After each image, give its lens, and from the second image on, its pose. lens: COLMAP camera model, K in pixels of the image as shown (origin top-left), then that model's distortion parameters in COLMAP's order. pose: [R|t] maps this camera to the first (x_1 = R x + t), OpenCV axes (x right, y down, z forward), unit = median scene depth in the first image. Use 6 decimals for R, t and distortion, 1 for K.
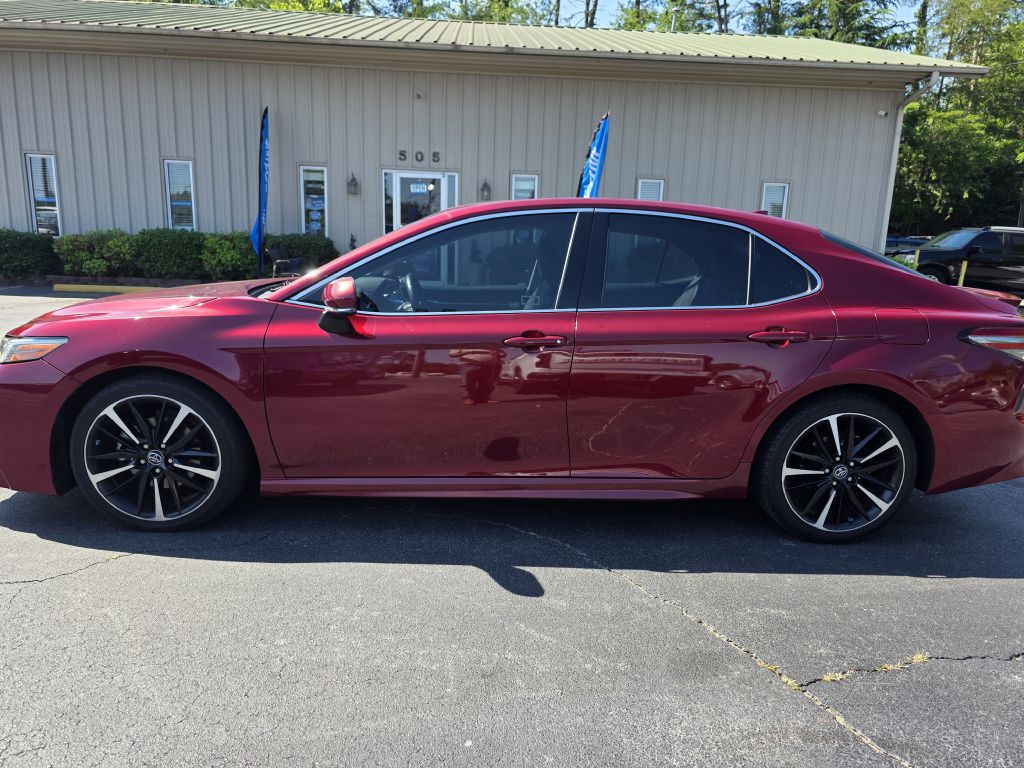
lens RADIAL K [[699.1, 0, 514.5], [0, 699.1, 385.6], [0, 0, 1]] dist [0.053253, -0.051447]
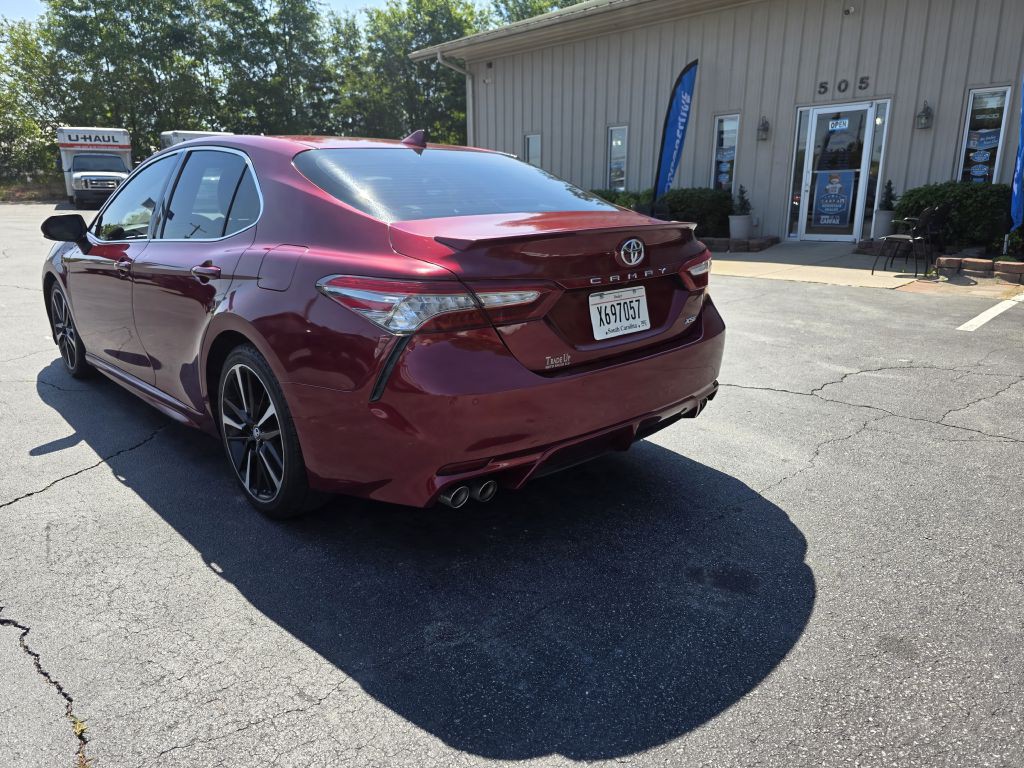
lens RADIAL K [[699.1, 0, 512.4], [0, 699.1, 382.9], [0, 0, 1]] dist [0.053253, -0.051447]
pose [[0.643831, 0.158509, -0.748569, 1.318933], [-0.121026, 0.987089, 0.104924, -0.068254], [0.755536, 0.023043, 0.654702, 0.673385]]
